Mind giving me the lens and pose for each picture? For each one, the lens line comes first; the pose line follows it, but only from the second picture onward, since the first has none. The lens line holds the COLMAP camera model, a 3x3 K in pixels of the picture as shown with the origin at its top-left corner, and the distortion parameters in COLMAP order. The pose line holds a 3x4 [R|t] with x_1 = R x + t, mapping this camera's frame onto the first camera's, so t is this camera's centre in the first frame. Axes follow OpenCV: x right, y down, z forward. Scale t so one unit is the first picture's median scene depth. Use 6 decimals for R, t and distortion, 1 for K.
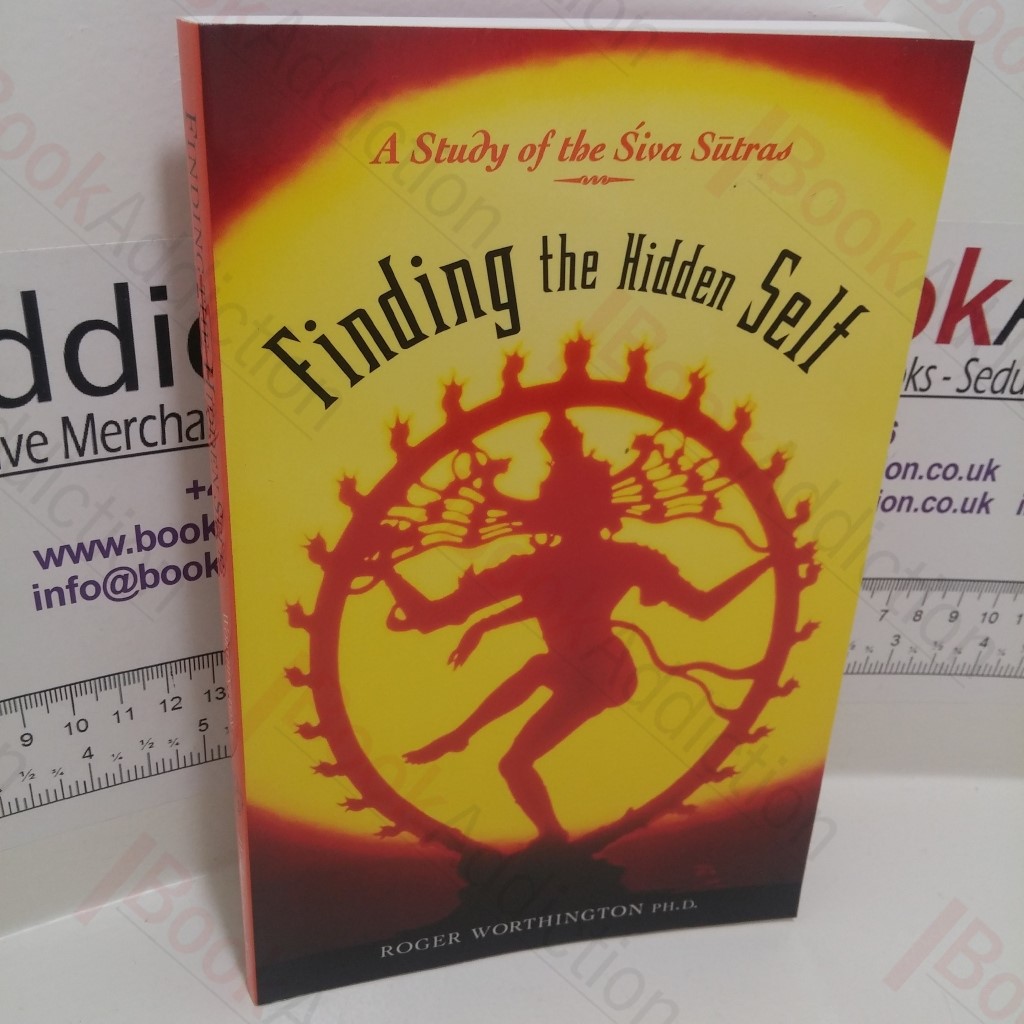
lens RADIAL K [[1155.2, 0, 516.0], [0, 1155.2, 514.5], [0, 0, 1]] dist [0.031799, -0.006451]
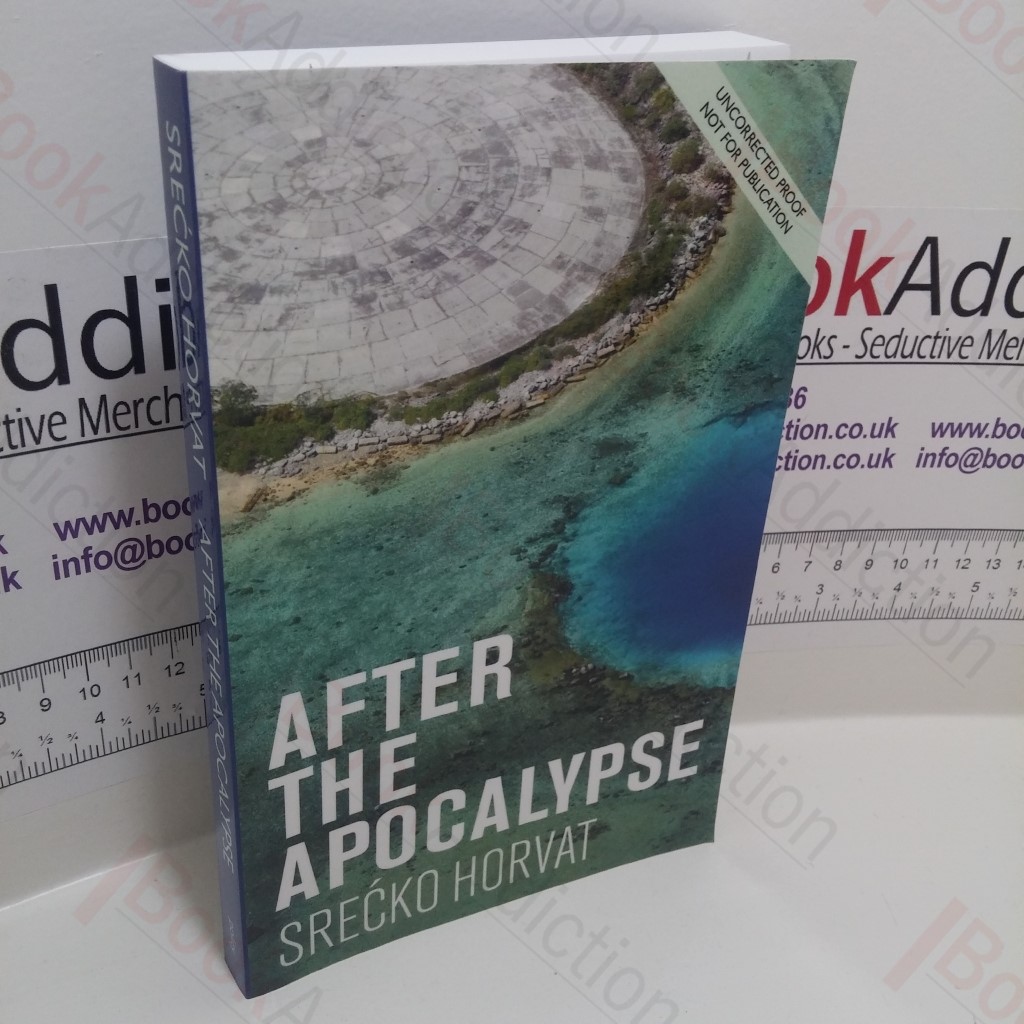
lens RADIAL K [[1155.2, 0, 516.0], [0, 1155.2, 514.5], [0, 0, 1]] dist [0.031799, -0.006451]
pose [[0.996786, -0.054020, 0.059154, -0.032120], [0.056697, 0.997397, -0.044543, 0.084399], [-0.056593, 0.047753, 0.997255, -0.120354]]
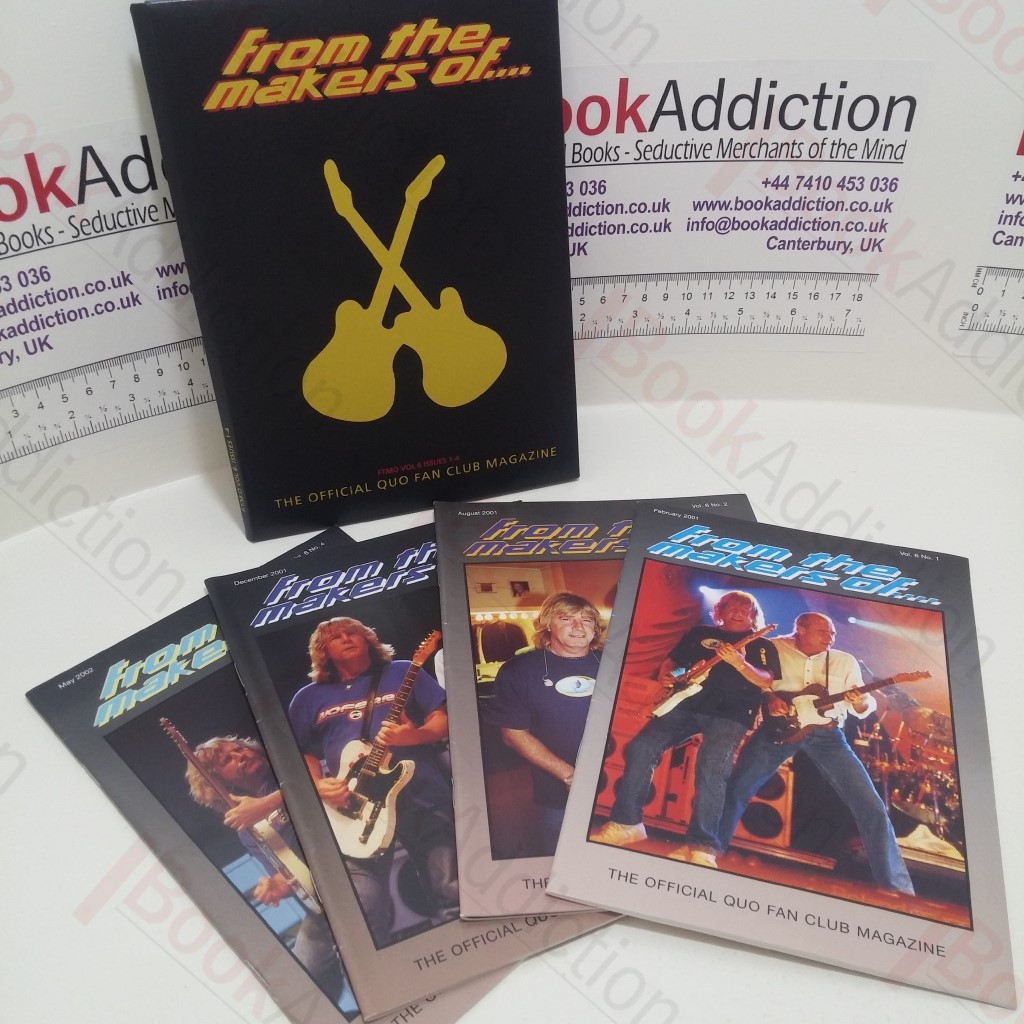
lens RADIAL K [[1135.3, 0, 512.0], [0, 1135.3, 512.0], [0, 0, 1]] dist [0.062811, -0.045004]
pose [[0.996777, -0.064490, -0.047708, 0.248943], [0.069679, 0.990735, 0.116568, 0.232384], [0.039749, -0.119516, 0.992036, -0.909444]]
